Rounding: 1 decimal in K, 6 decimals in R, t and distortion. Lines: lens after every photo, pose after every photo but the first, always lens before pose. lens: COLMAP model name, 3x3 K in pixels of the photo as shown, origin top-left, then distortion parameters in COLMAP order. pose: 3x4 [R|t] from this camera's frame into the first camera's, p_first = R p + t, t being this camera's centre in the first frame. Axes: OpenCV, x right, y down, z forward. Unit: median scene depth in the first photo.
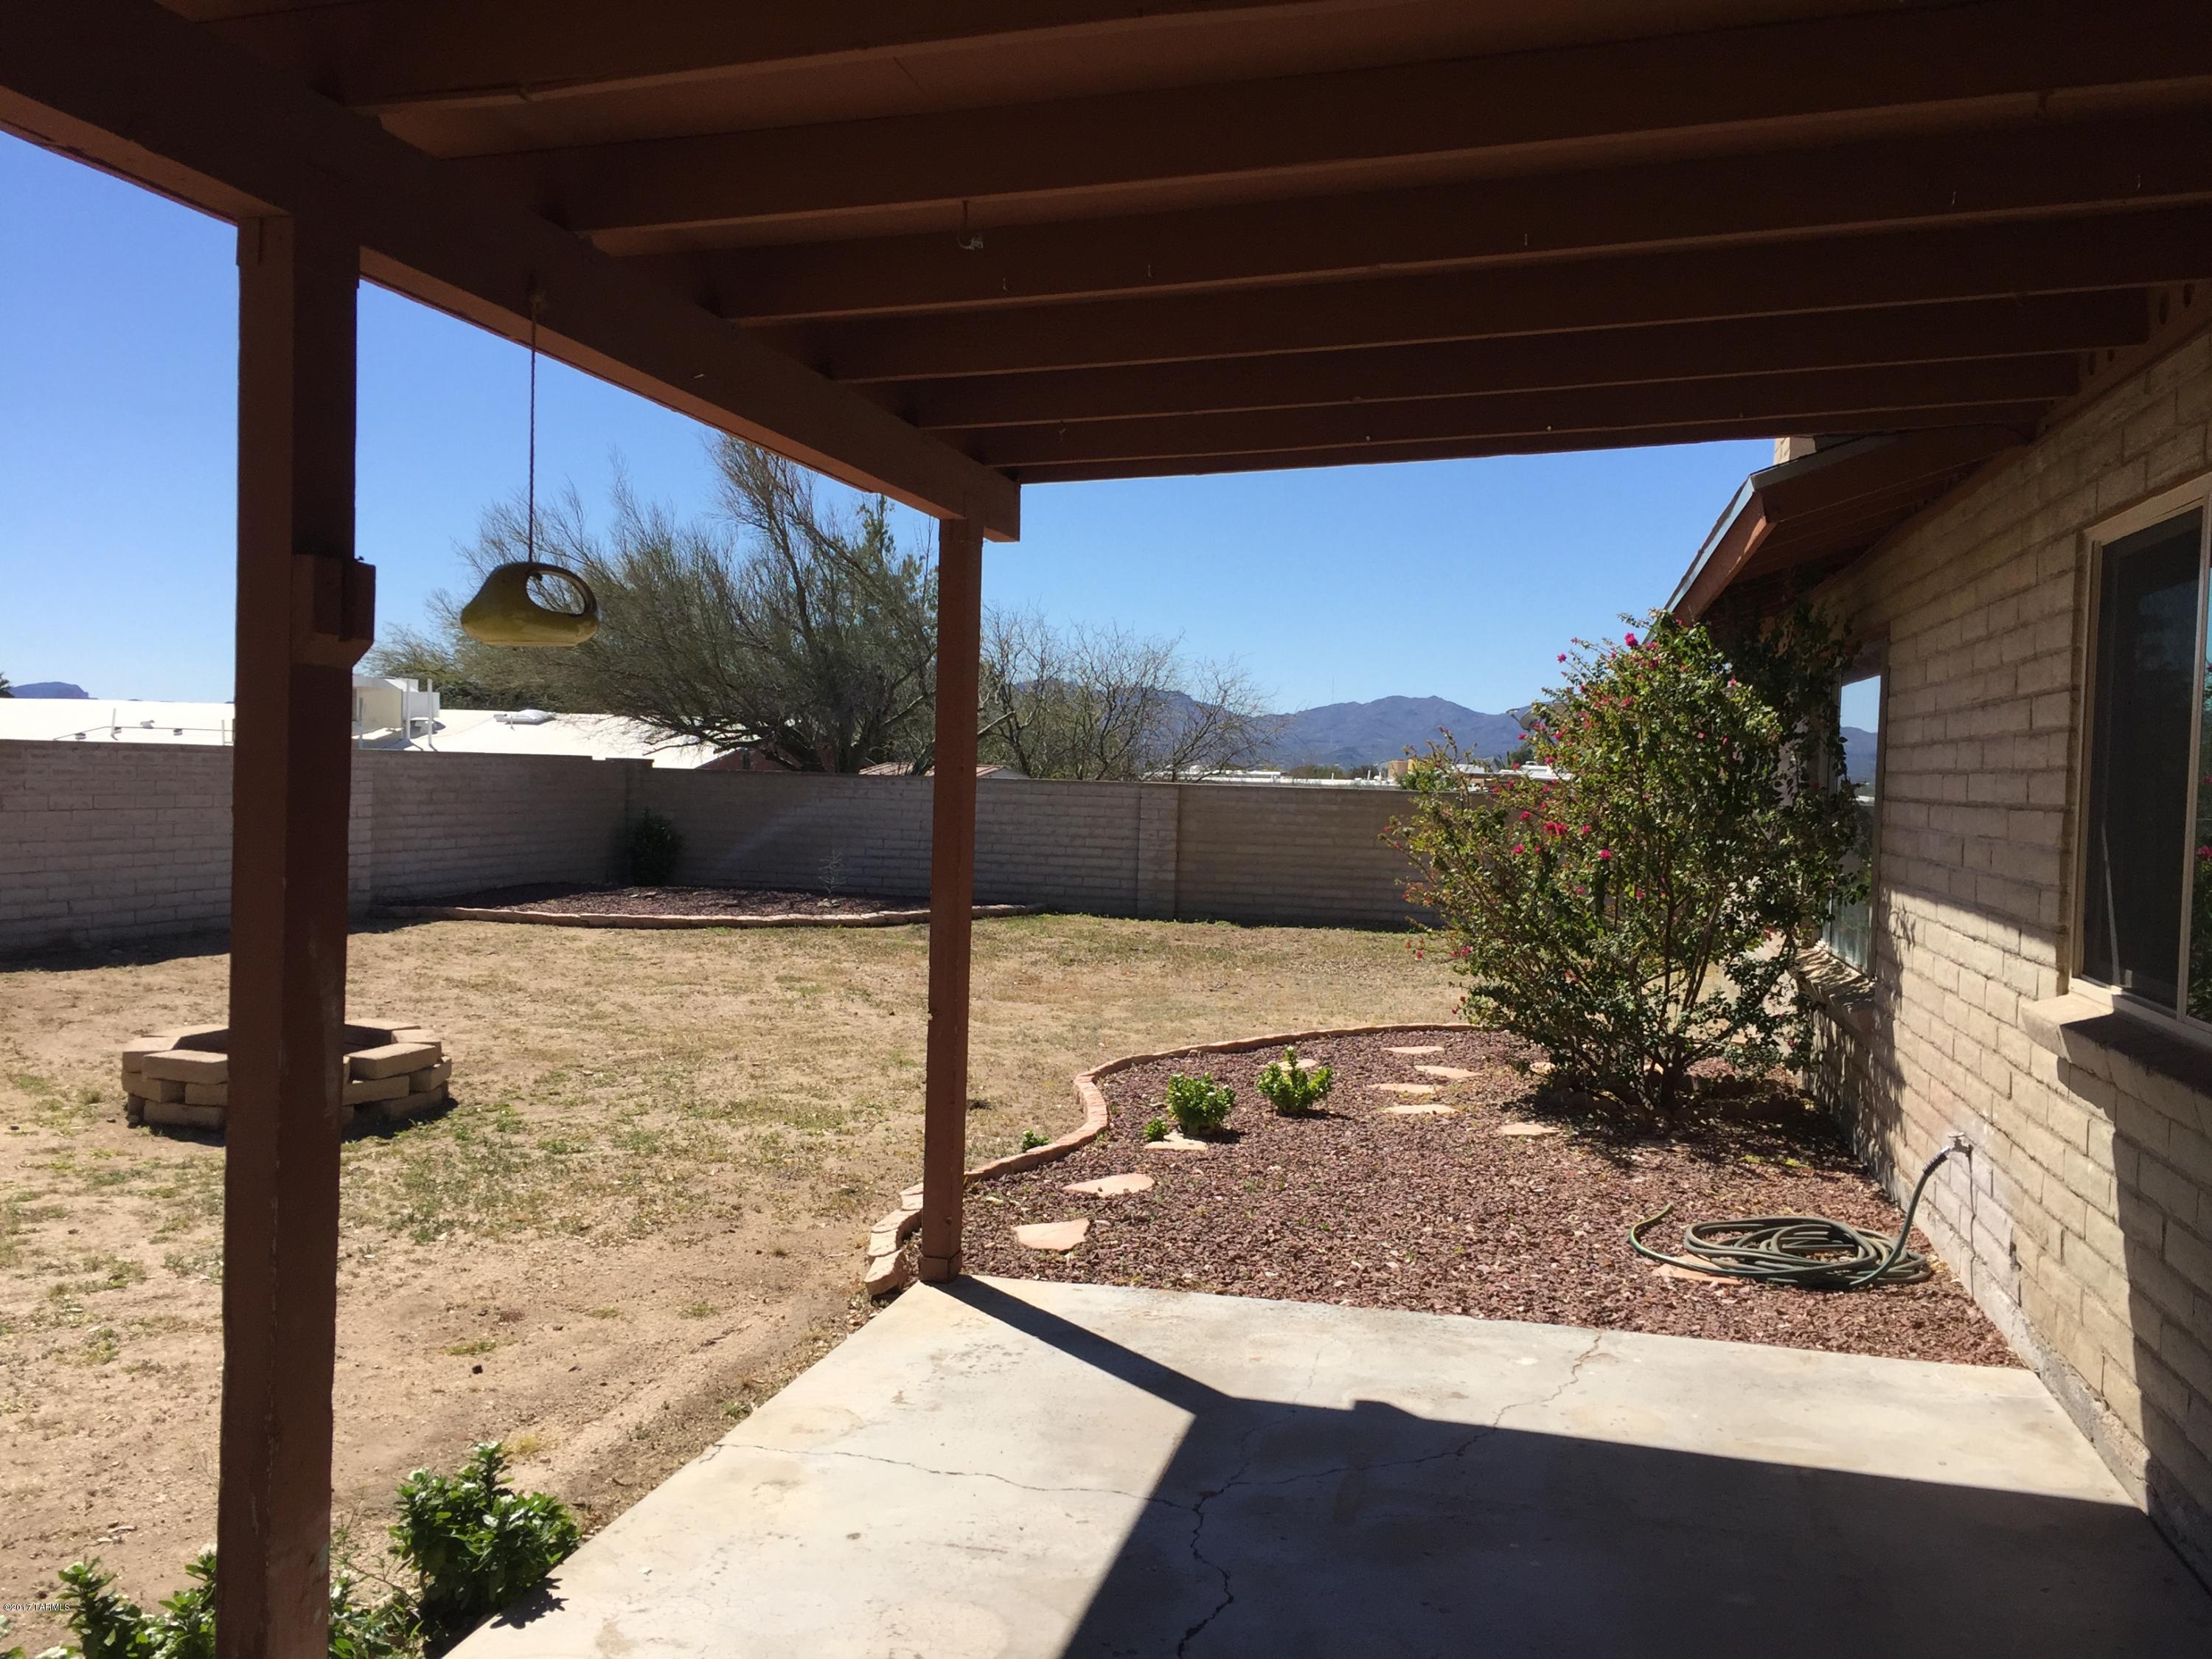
lens RADIAL K [[1919.4, 0, 1111.8], [0, 1919.4, 824.3], [0, 0, 1]] dist [0.073371, -0.070737]
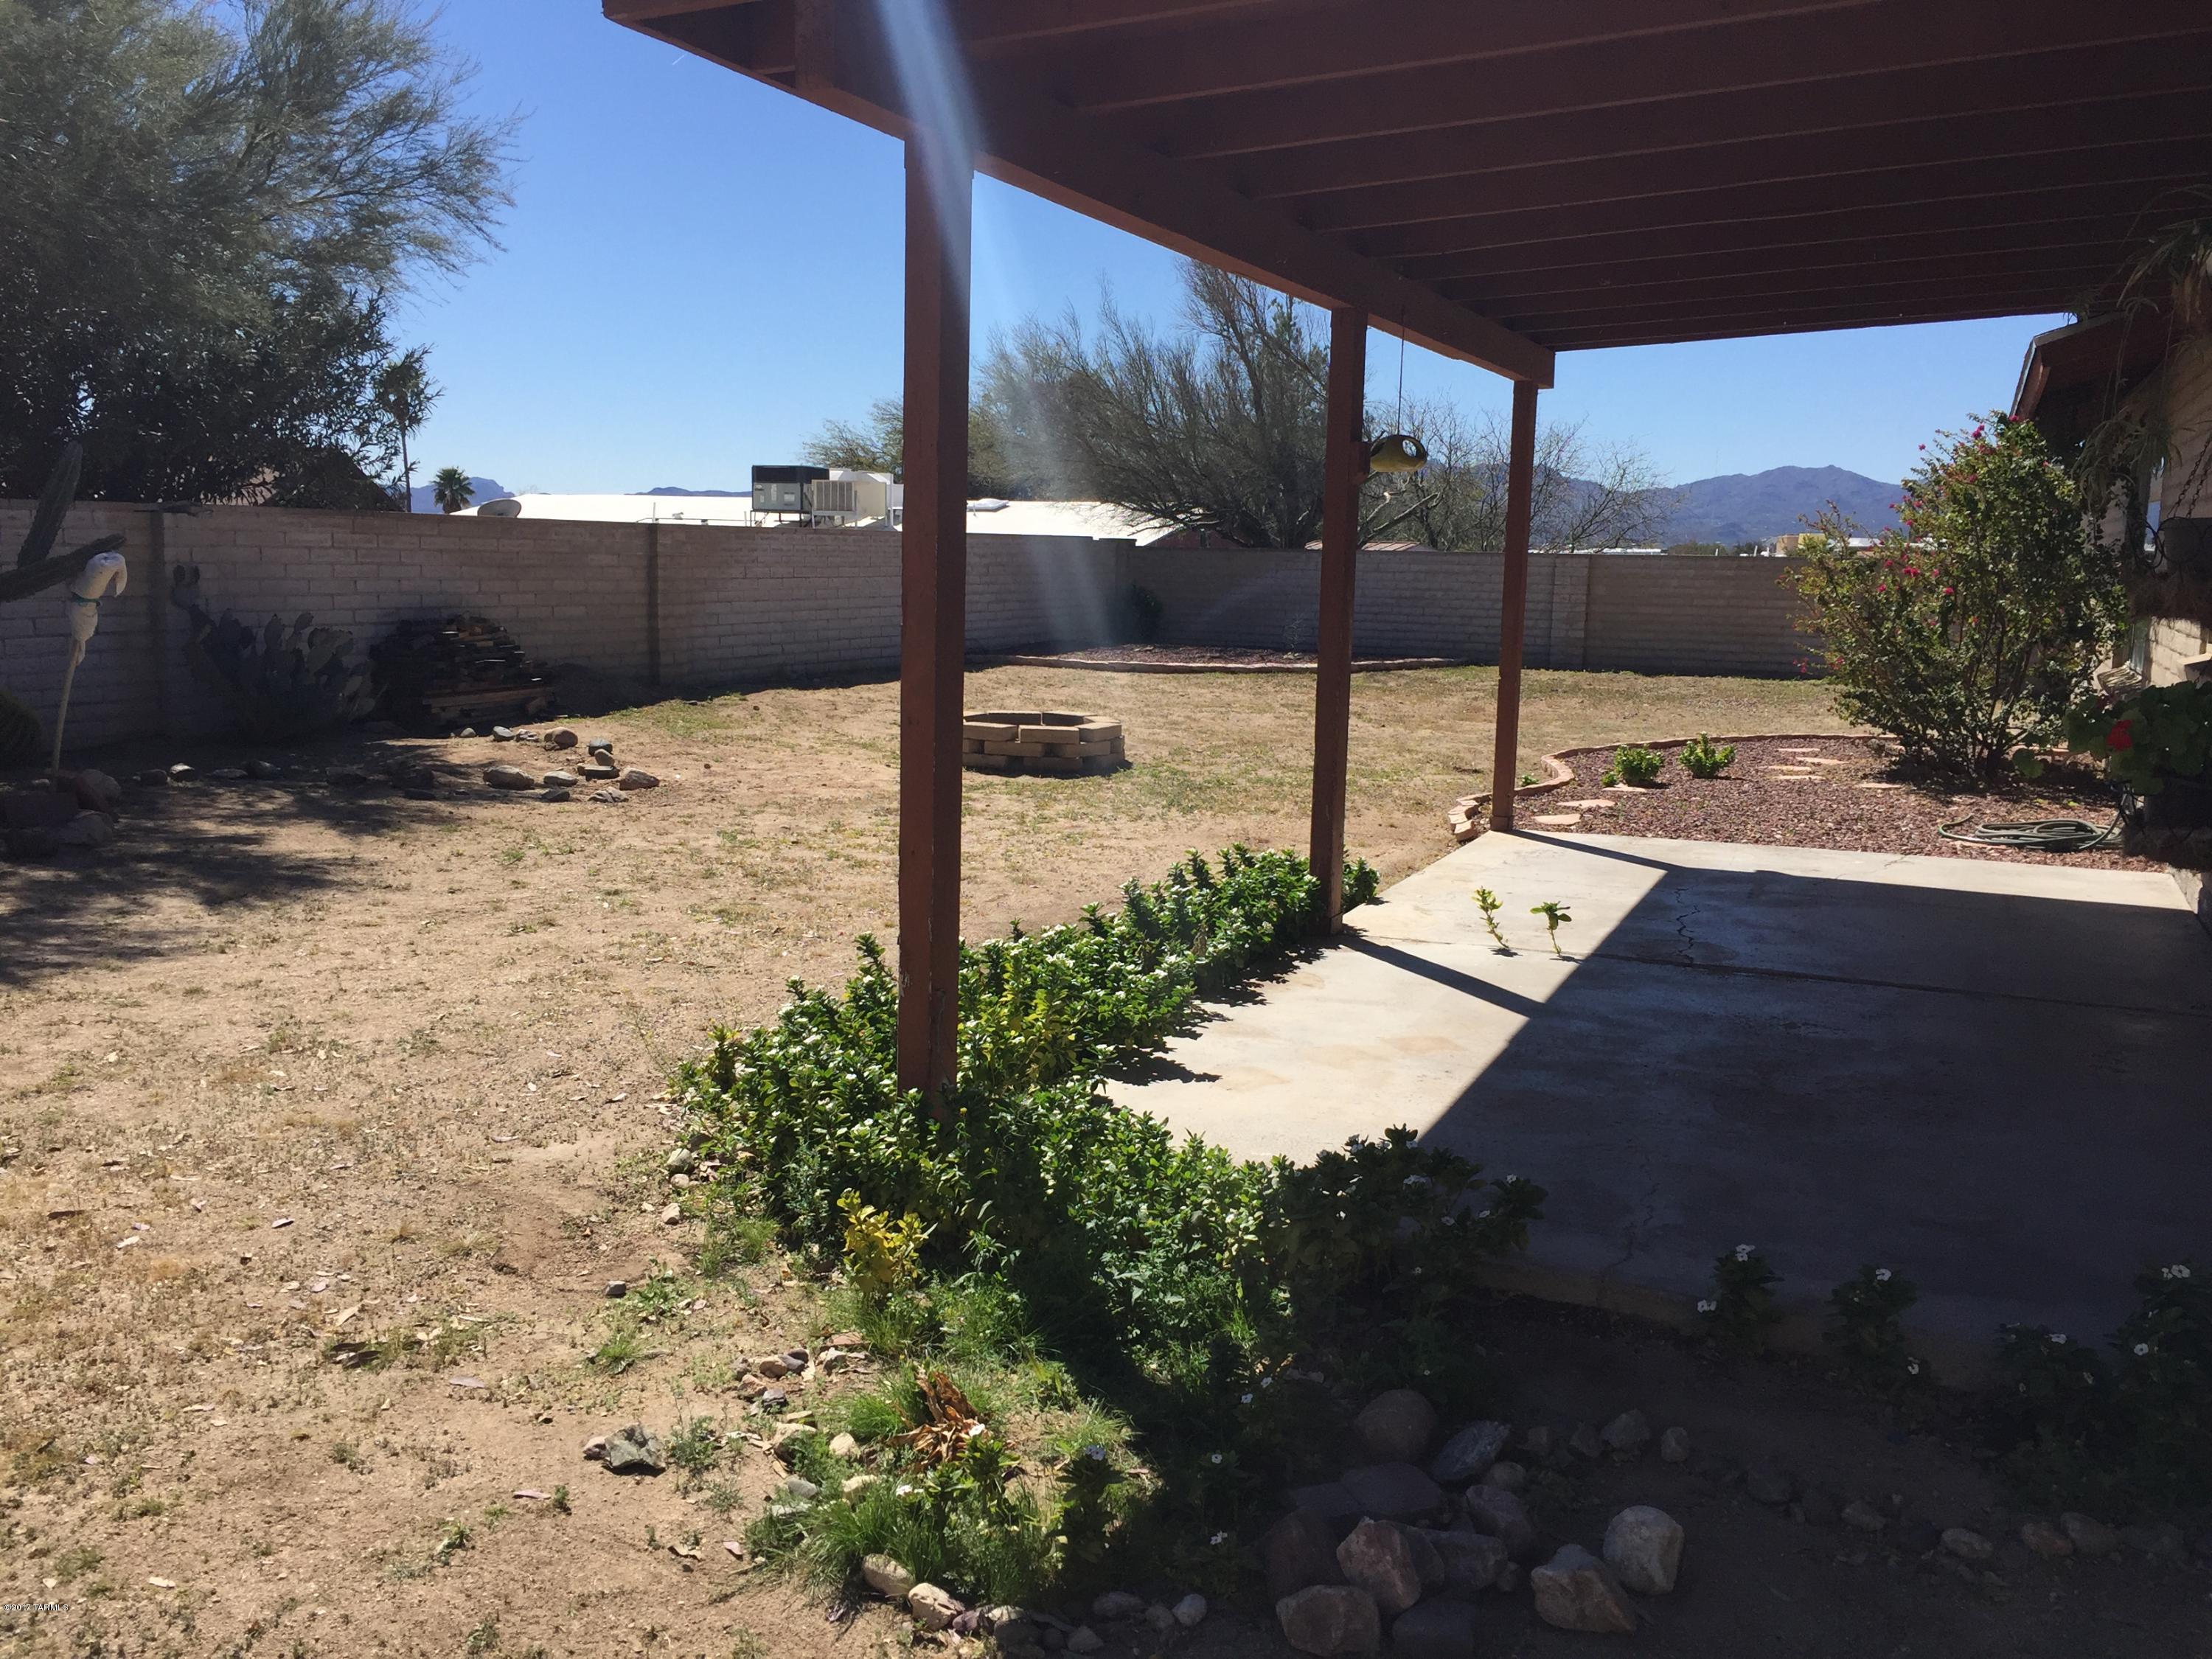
lens RADIAL K [[1919.4, 0, 1106.9], [0, 1919.4, 840.2], [0, 0, 1]] dist [0.073371, -0.070737]
pose [[0.982709, 0.018005, -0.184277, -0.071646], [0.004154, 0.992866, 0.119161, 0.022639], [0.185108, -0.117866, 0.975624, -0.454451]]
